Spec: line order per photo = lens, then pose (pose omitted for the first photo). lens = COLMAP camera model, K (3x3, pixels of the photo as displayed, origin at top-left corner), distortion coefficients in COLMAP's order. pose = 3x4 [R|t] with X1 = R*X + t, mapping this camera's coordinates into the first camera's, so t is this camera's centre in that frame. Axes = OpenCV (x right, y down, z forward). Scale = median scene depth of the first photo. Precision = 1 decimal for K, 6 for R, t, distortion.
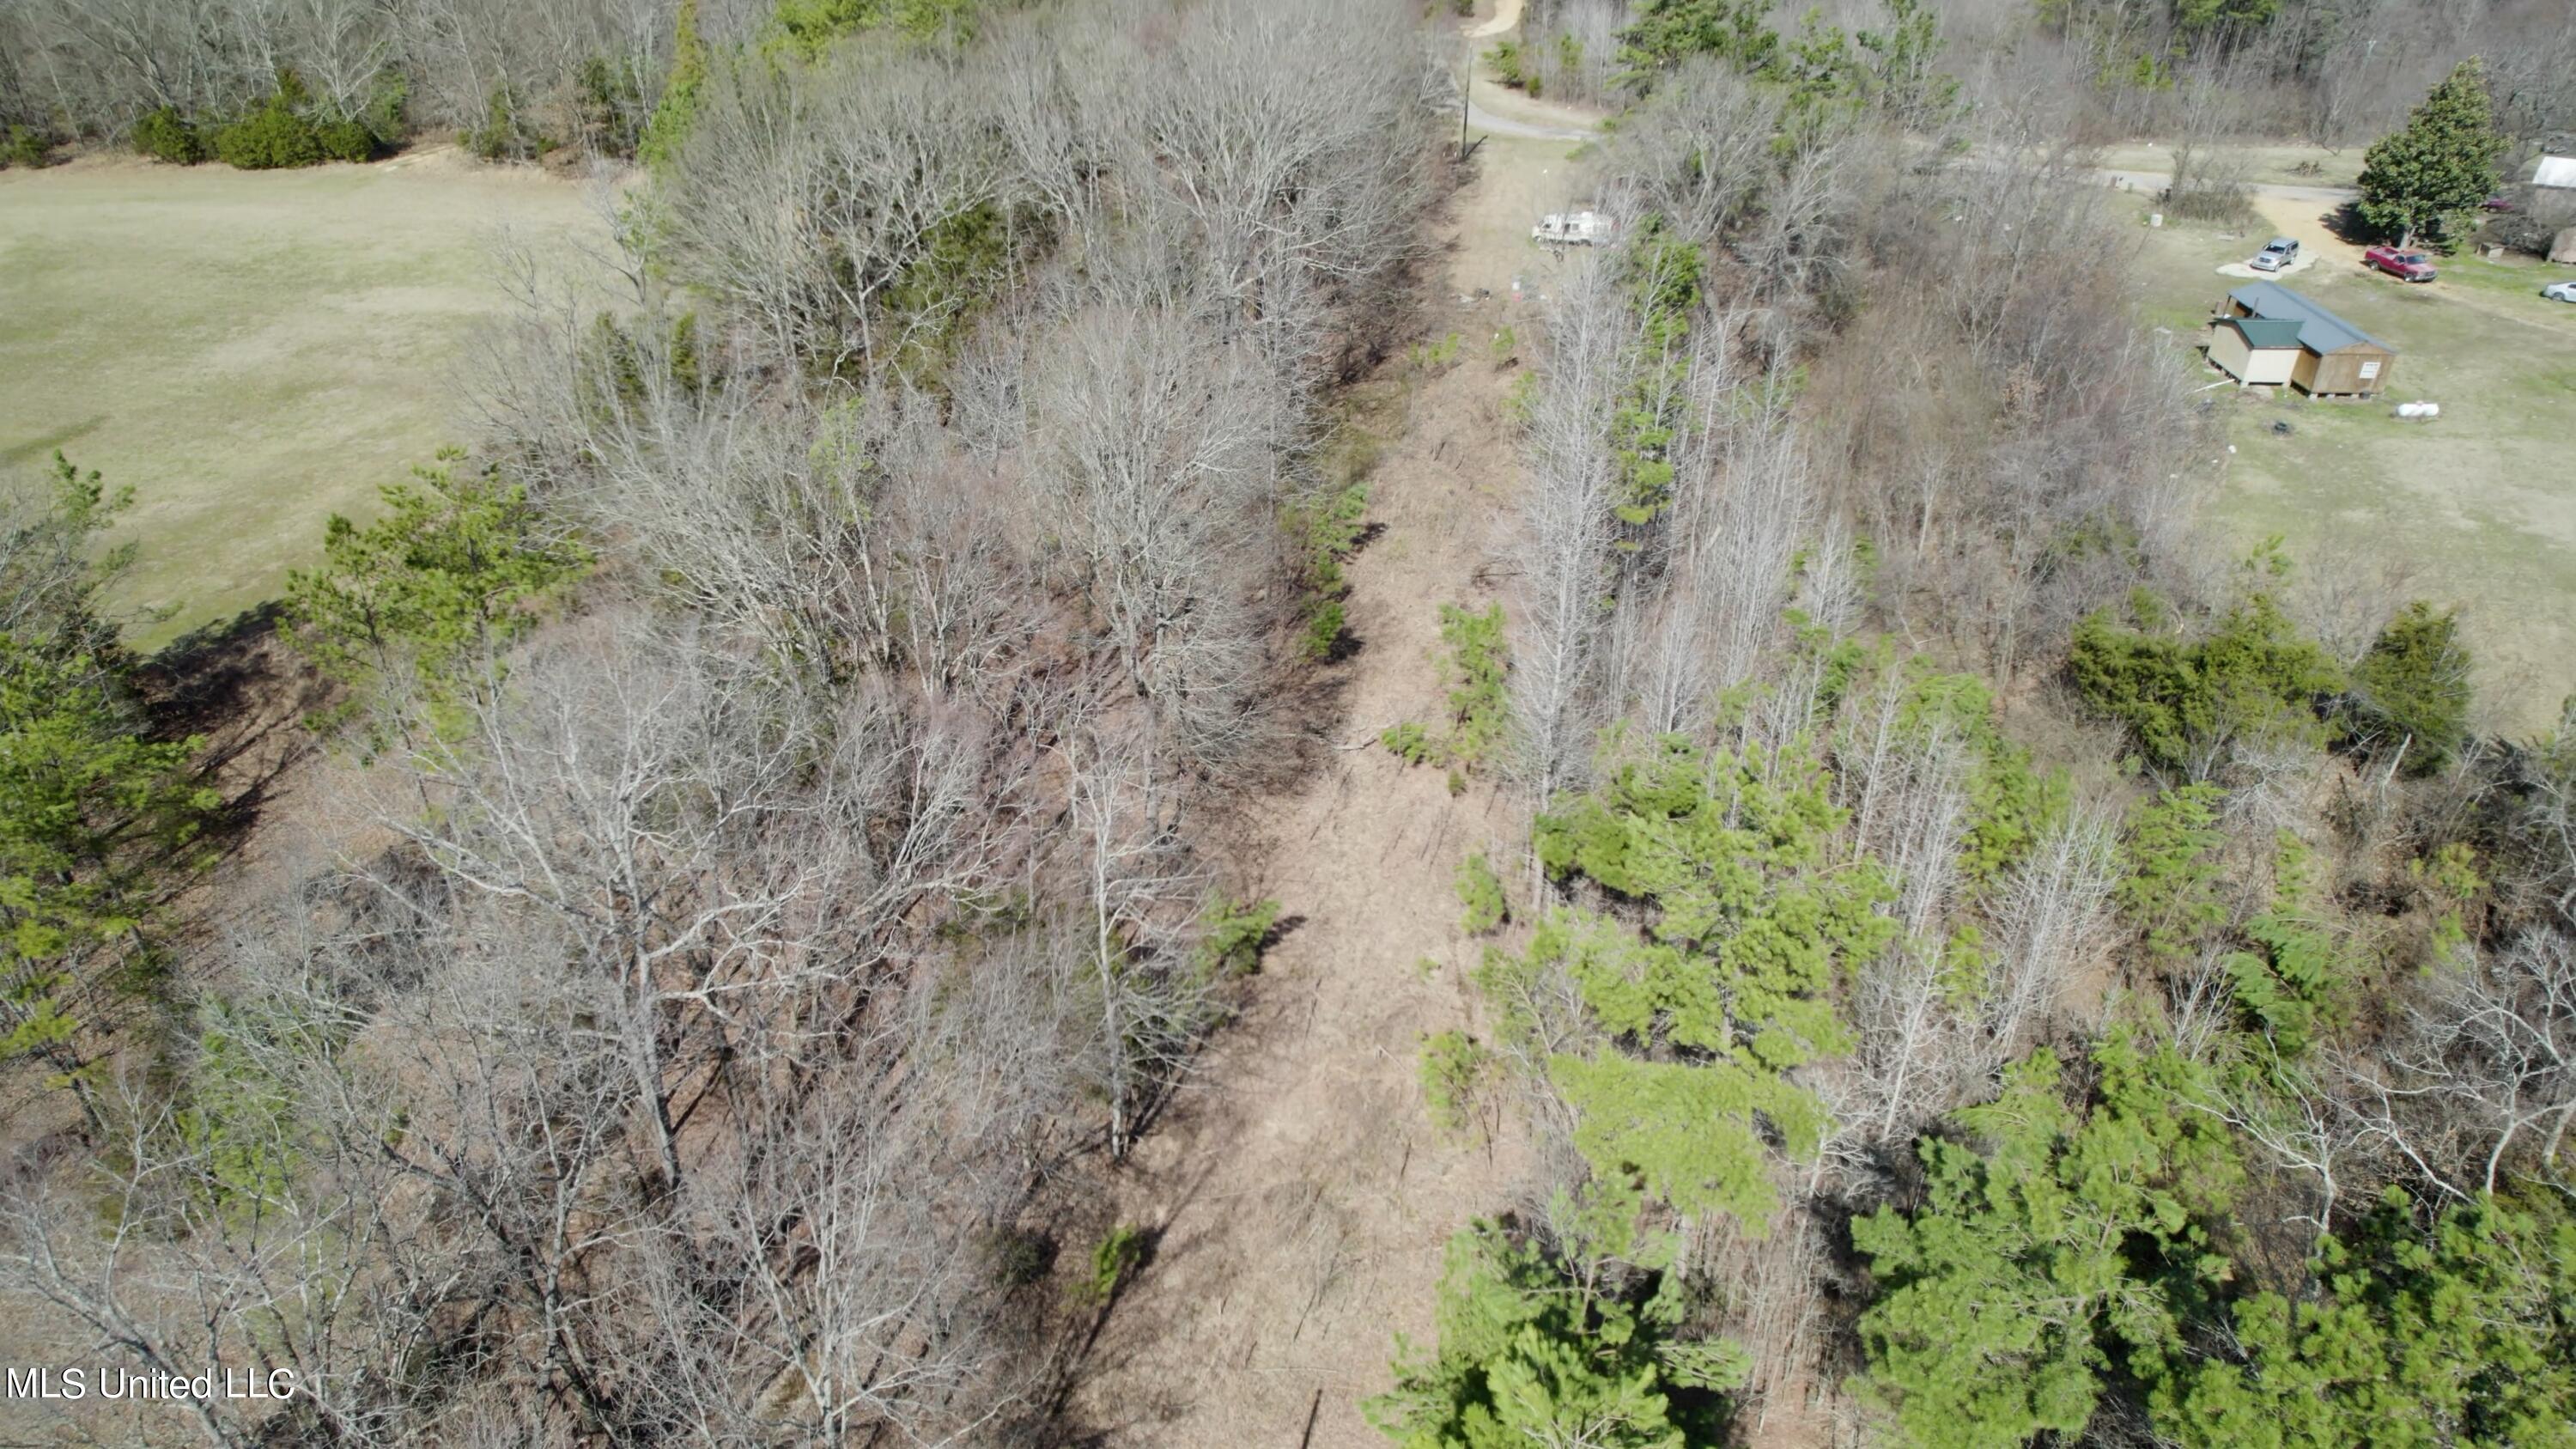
lens RADIAL K [[1648.4, 0, 1288.0], [0, 1648.4, 724.5], [0, 0, 1]] dist [-0.076214, 0.070252]
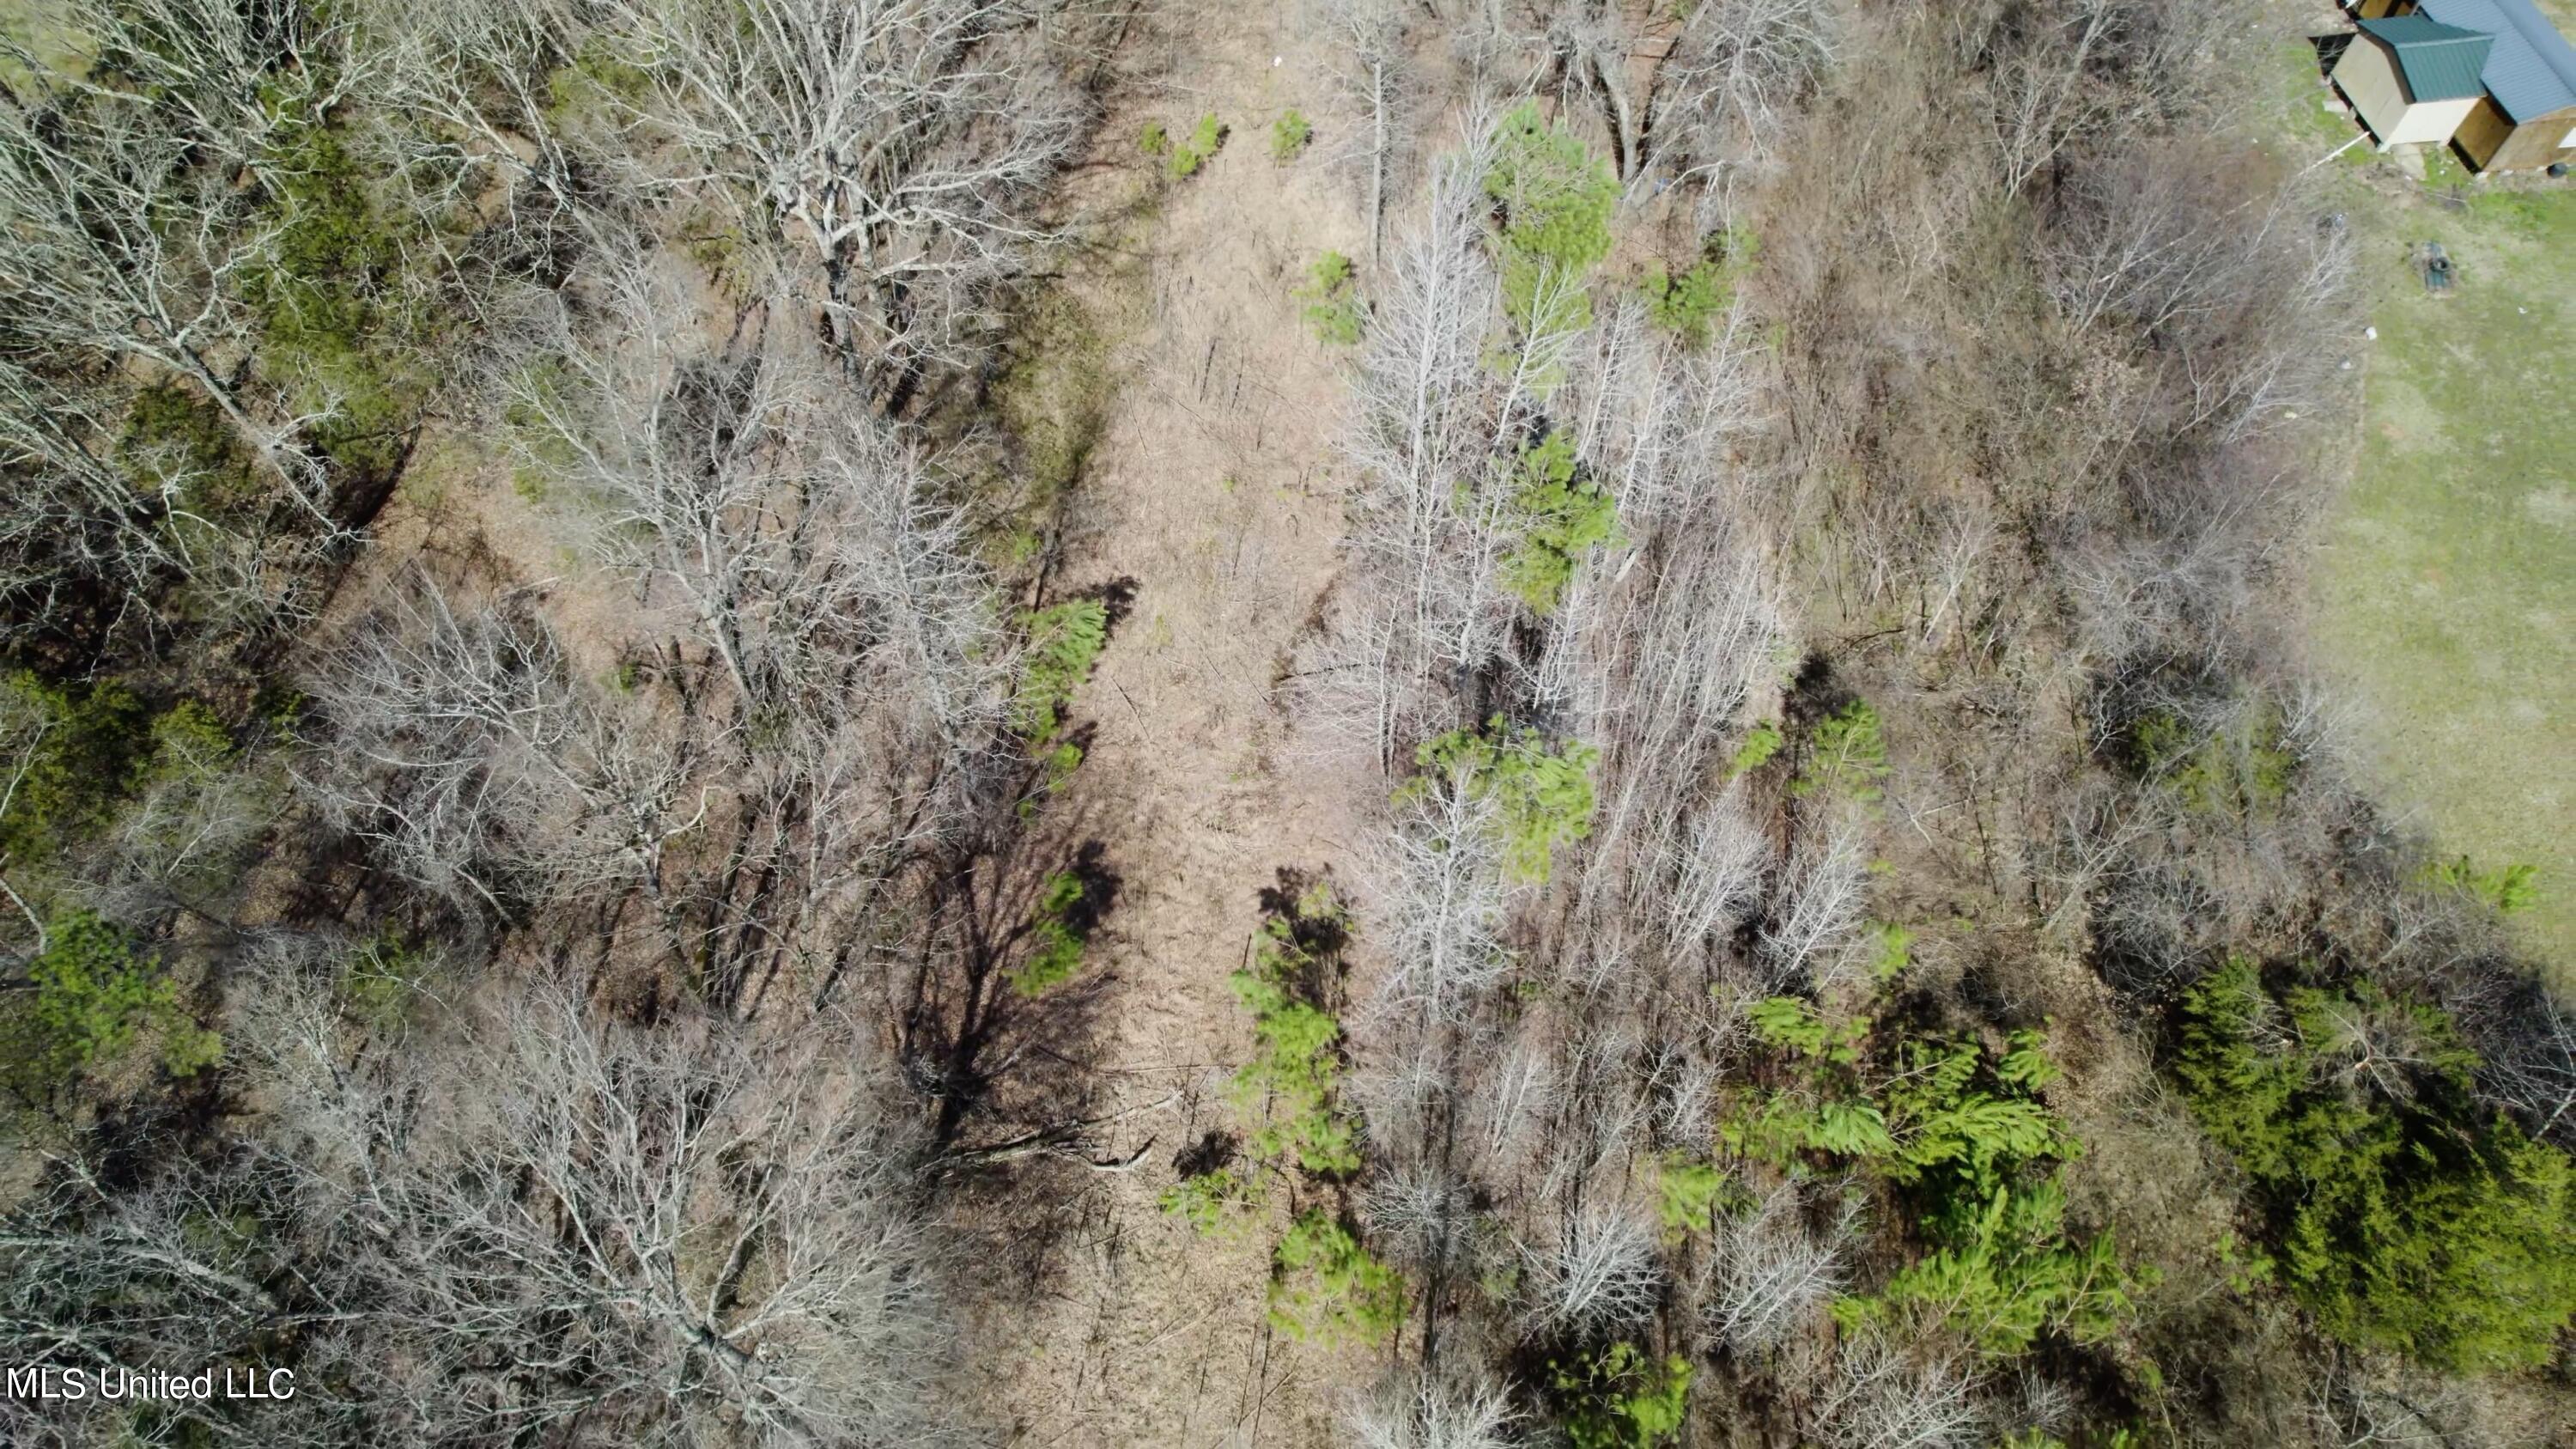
lens RADIAL K [[1648.4, 0, 1288.0], [0, 1648.4, 724.5], [0, 0, 1]] dist [-0.076214, 0.070252]
pose [[0.990627, -0.117612, 0.069471, 0.065472], [0.075047, 0.893561, 0.442625, -0.349354], [-0.114134, -0.433263, 0.894011, 0.365507]]
